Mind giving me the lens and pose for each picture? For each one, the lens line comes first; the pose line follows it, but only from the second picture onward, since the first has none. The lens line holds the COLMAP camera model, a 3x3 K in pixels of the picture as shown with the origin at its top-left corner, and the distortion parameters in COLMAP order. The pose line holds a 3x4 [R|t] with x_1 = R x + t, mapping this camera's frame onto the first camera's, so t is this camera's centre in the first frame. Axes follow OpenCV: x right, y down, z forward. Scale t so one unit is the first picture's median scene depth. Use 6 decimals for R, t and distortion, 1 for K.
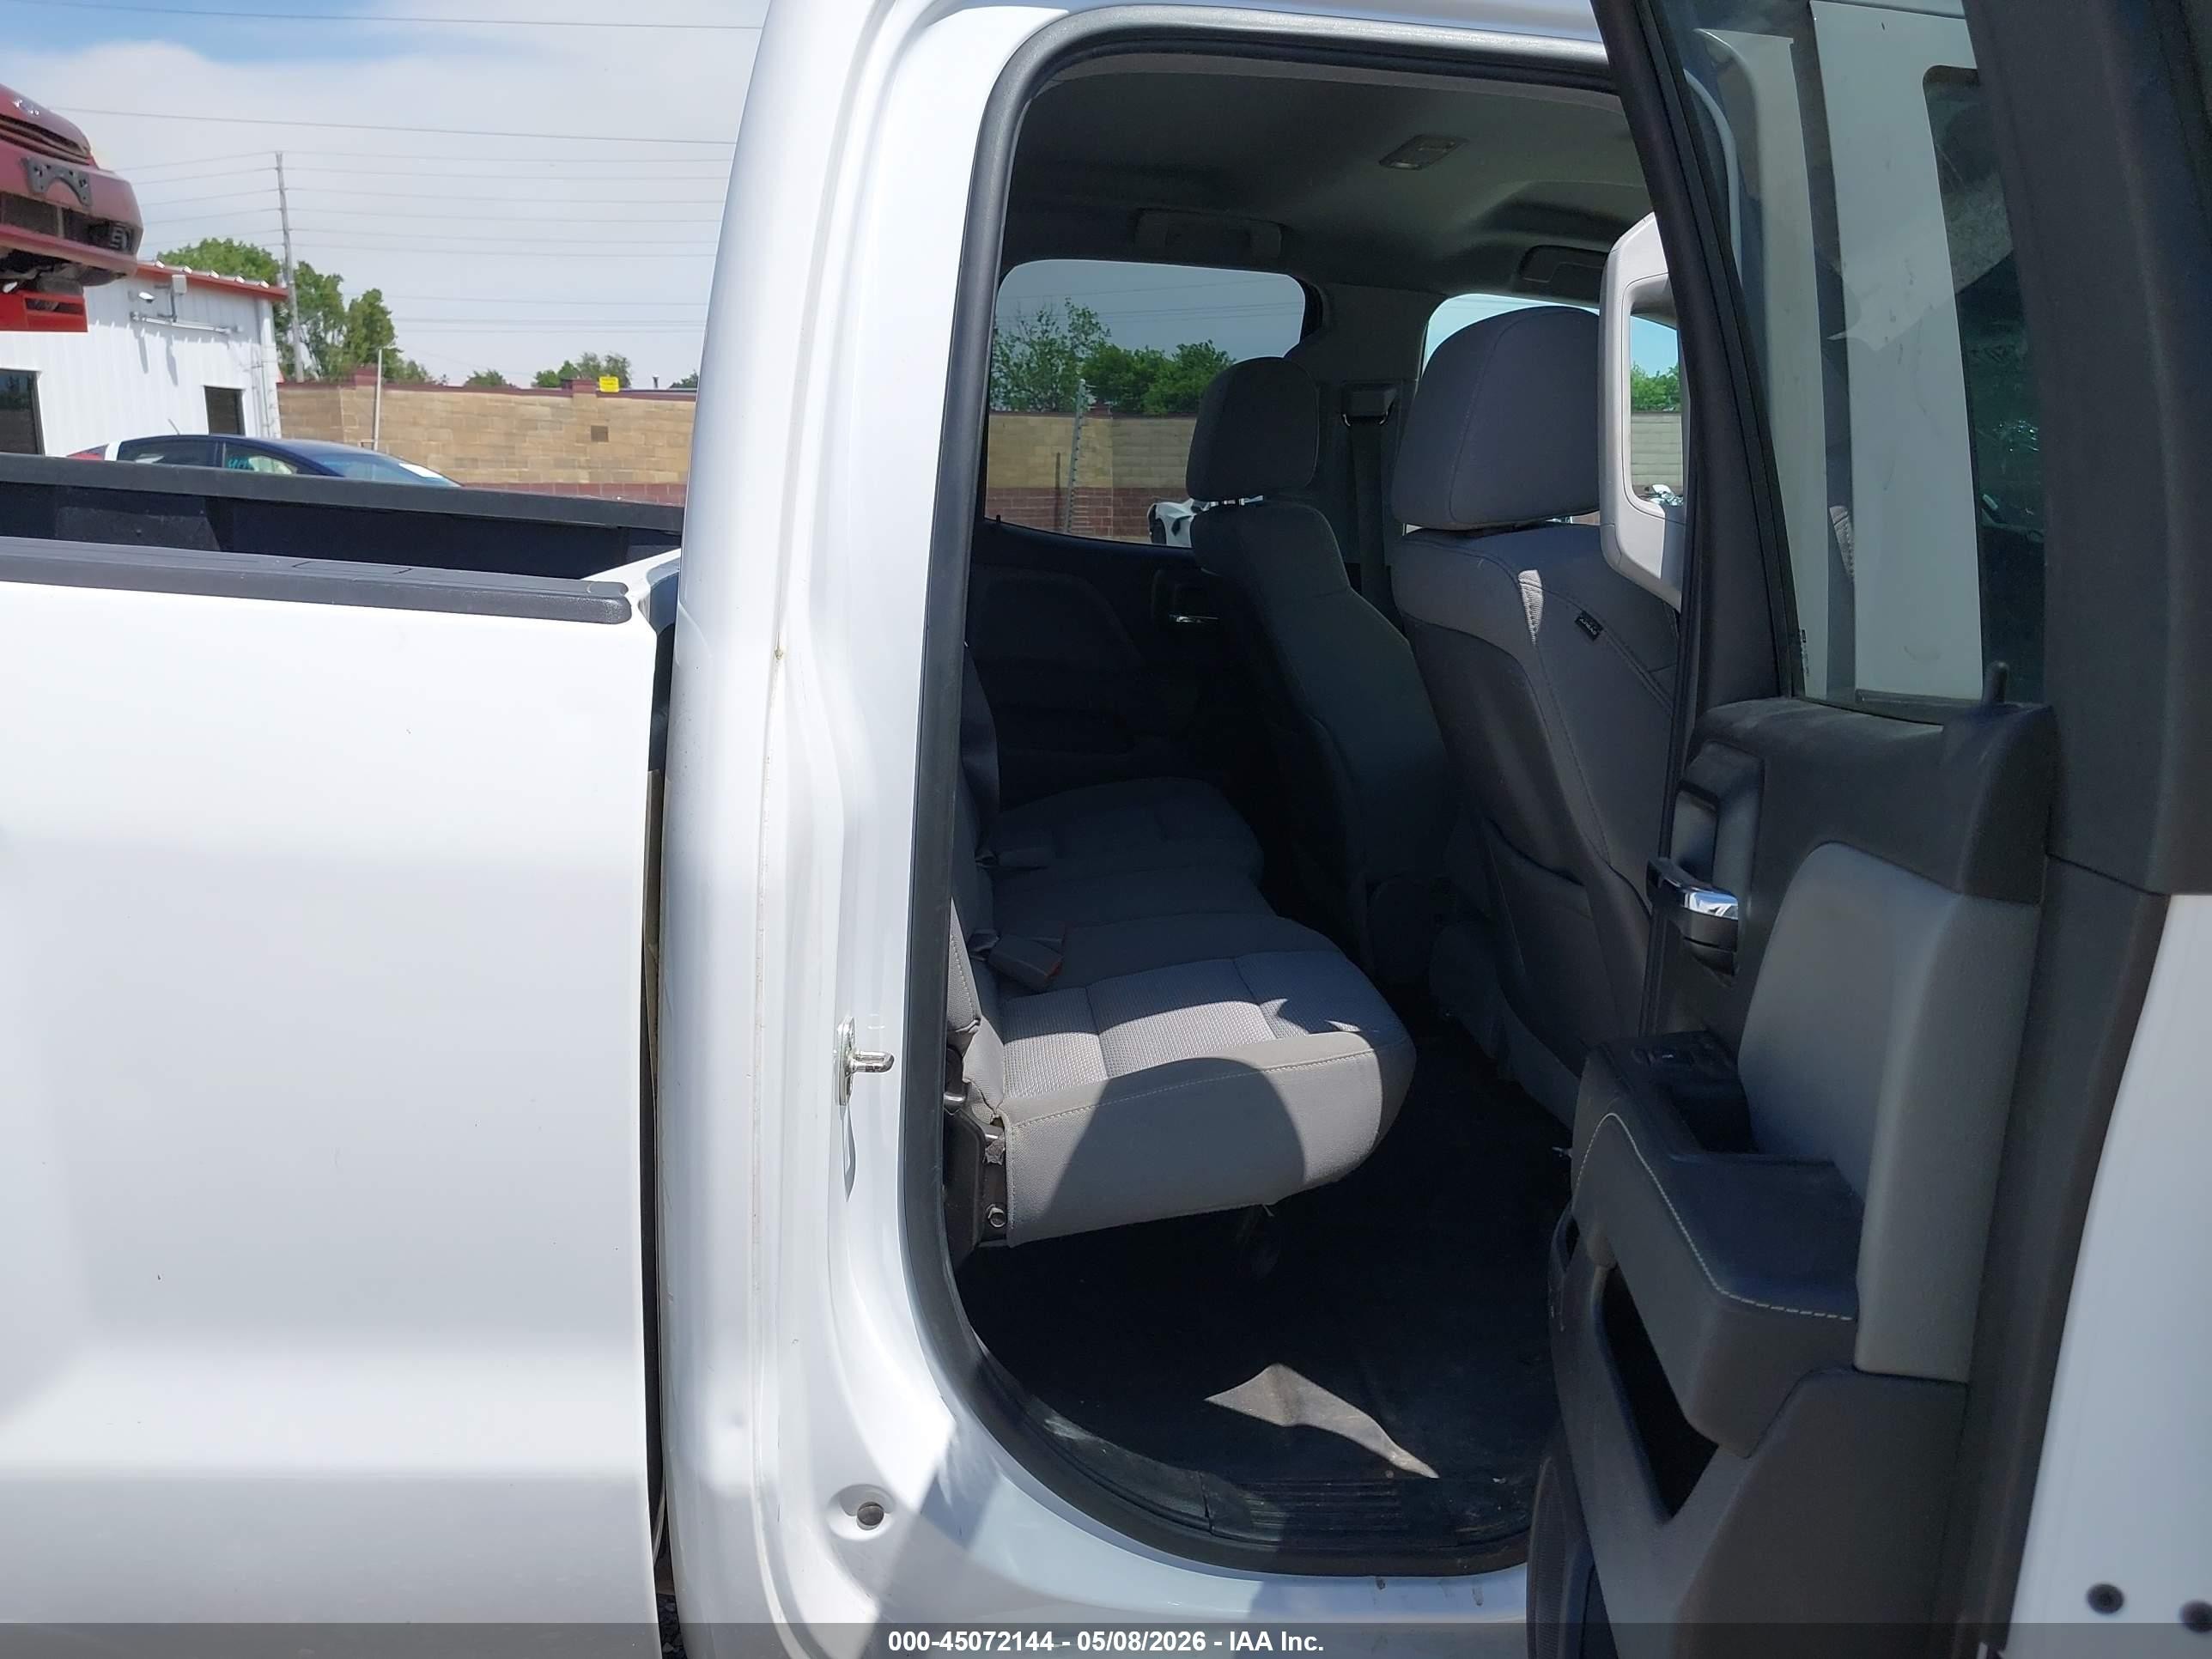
lens RADIAL K [[1745.0, 0, 1106.1], [0, 1745.0, 843.7], [0, 0, 1]] dist [0.040338, -0.049632]
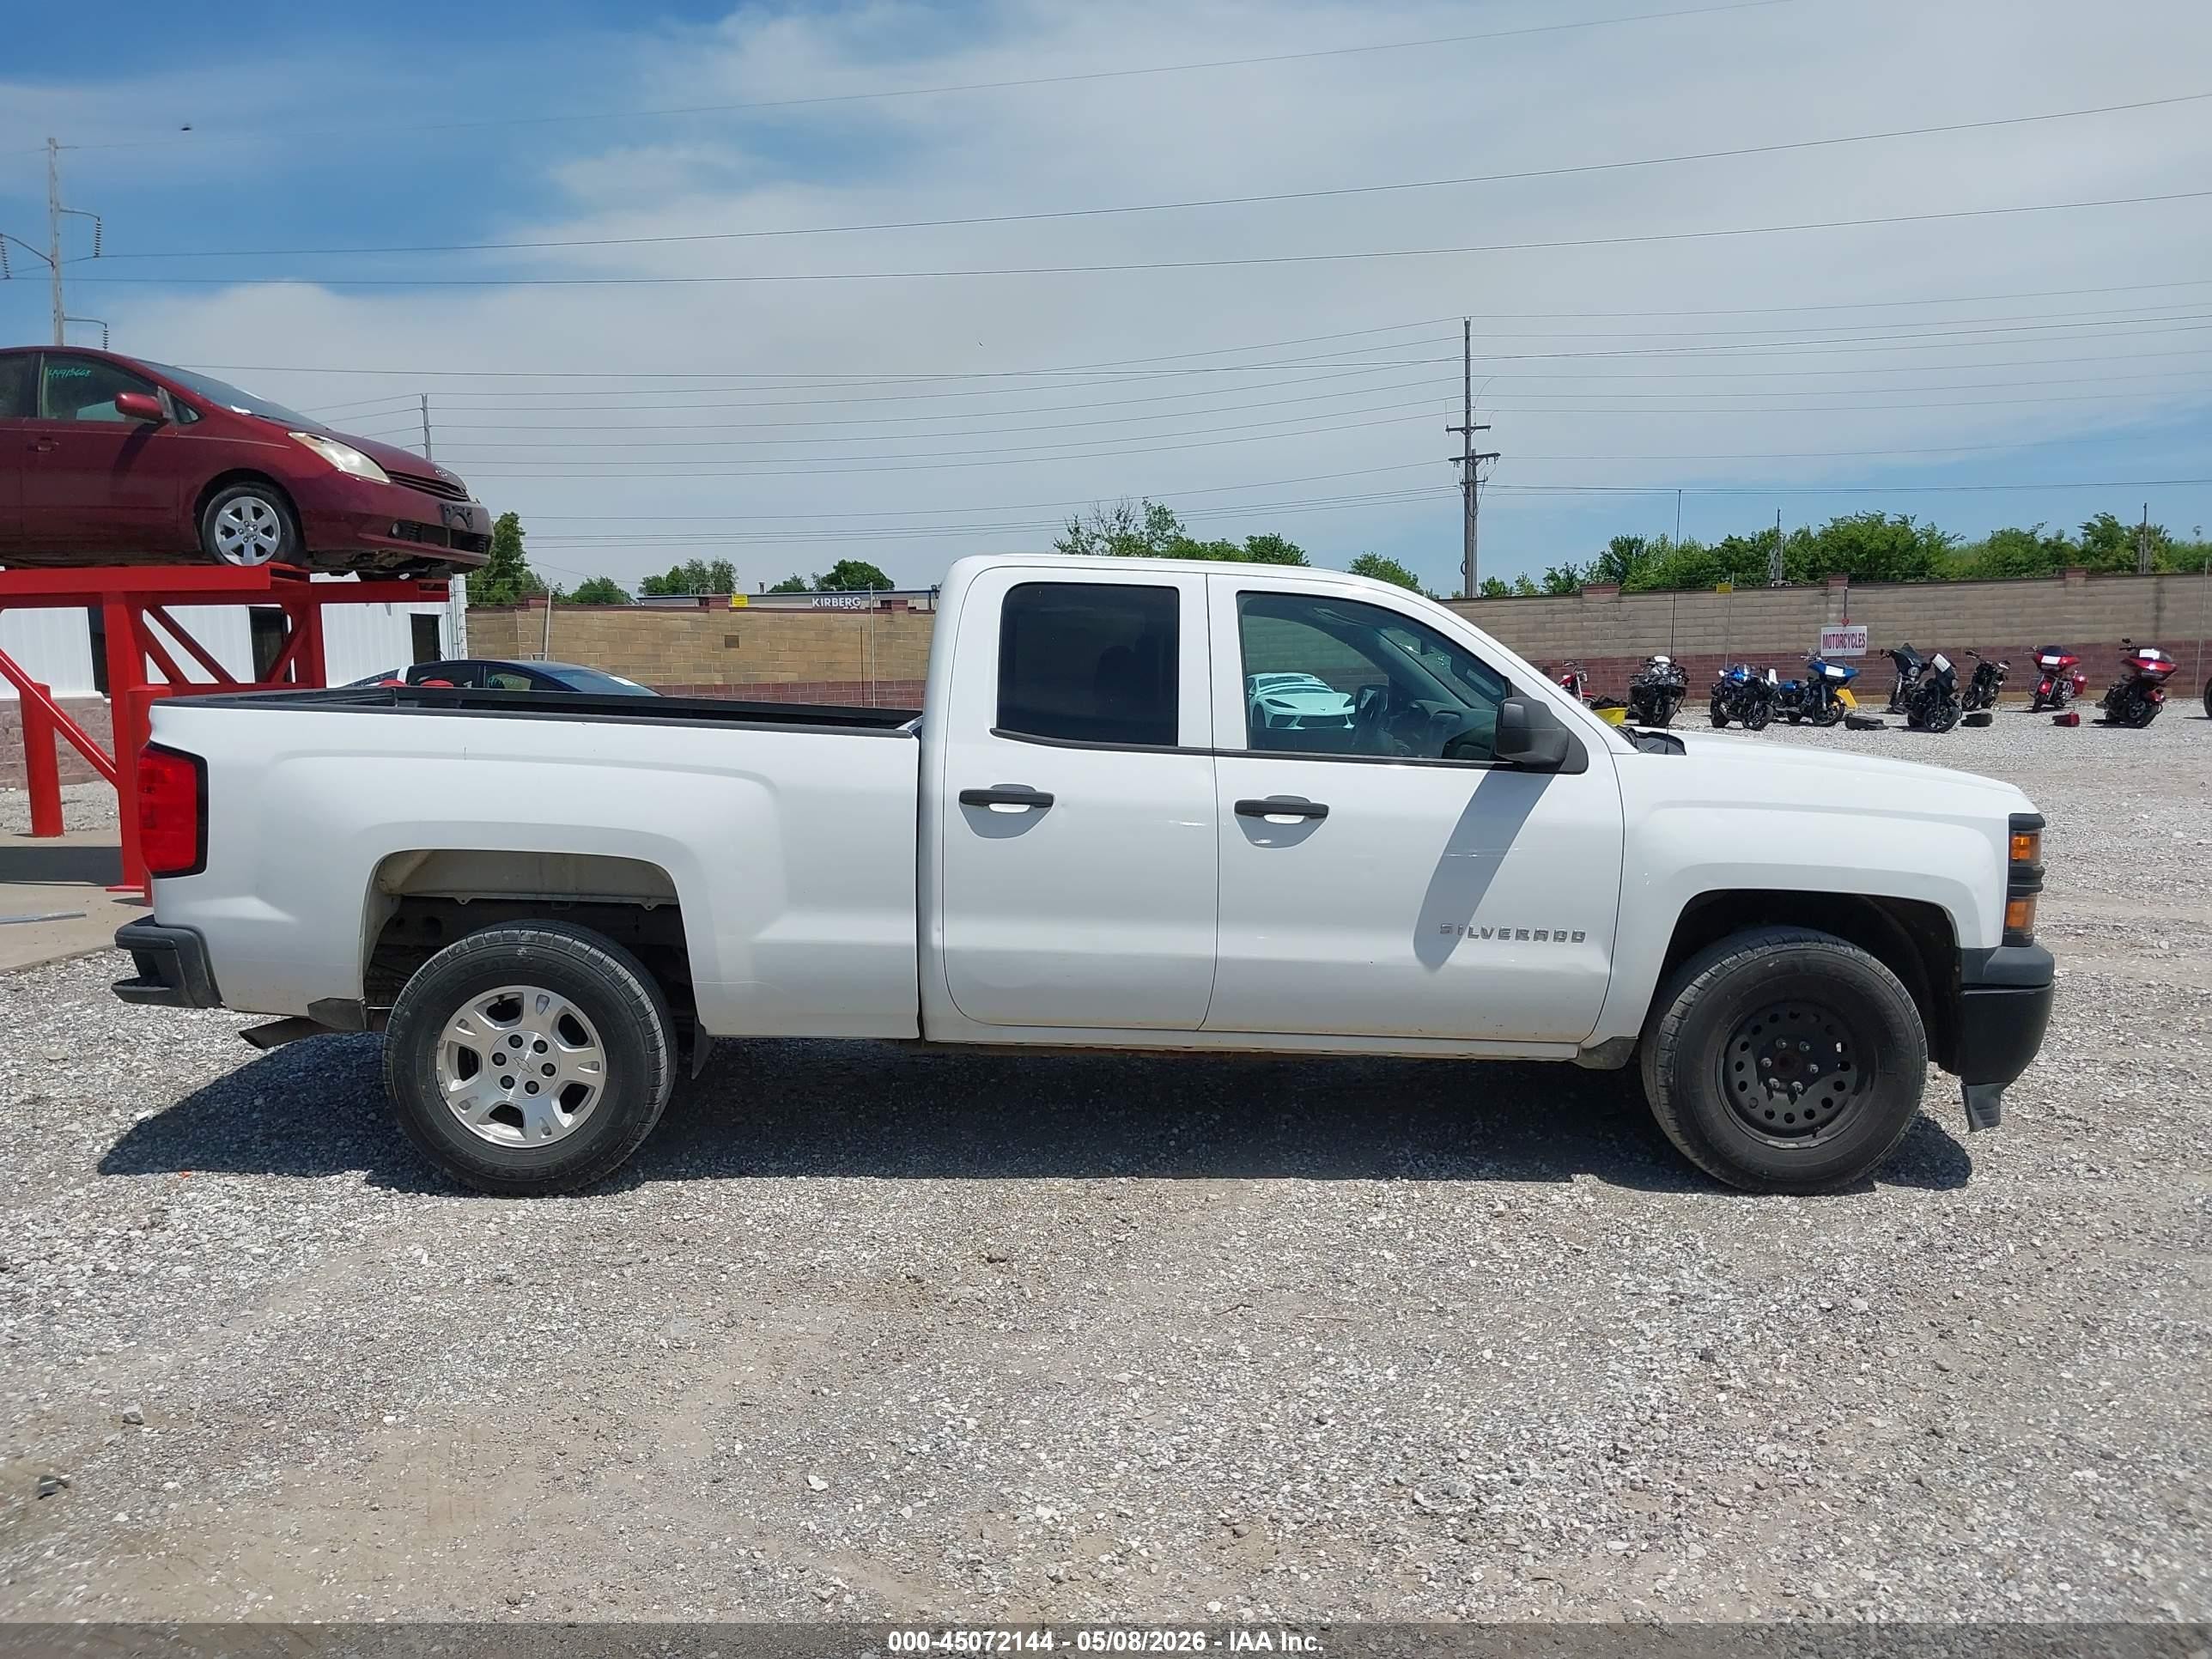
lens RADIAL K [[1745.0, 0, 1102.4], [0, 1745.0, 827.7], [0, 0, 1]] dist [0.040338, -0.049632]
pose [[0.998223, -0.025779, -0.053720, 0.016694], [0.019691, 0.993633, -0.110931, 0.023187], [0.056238, 0.109676, 0.992375, -0.128149]]
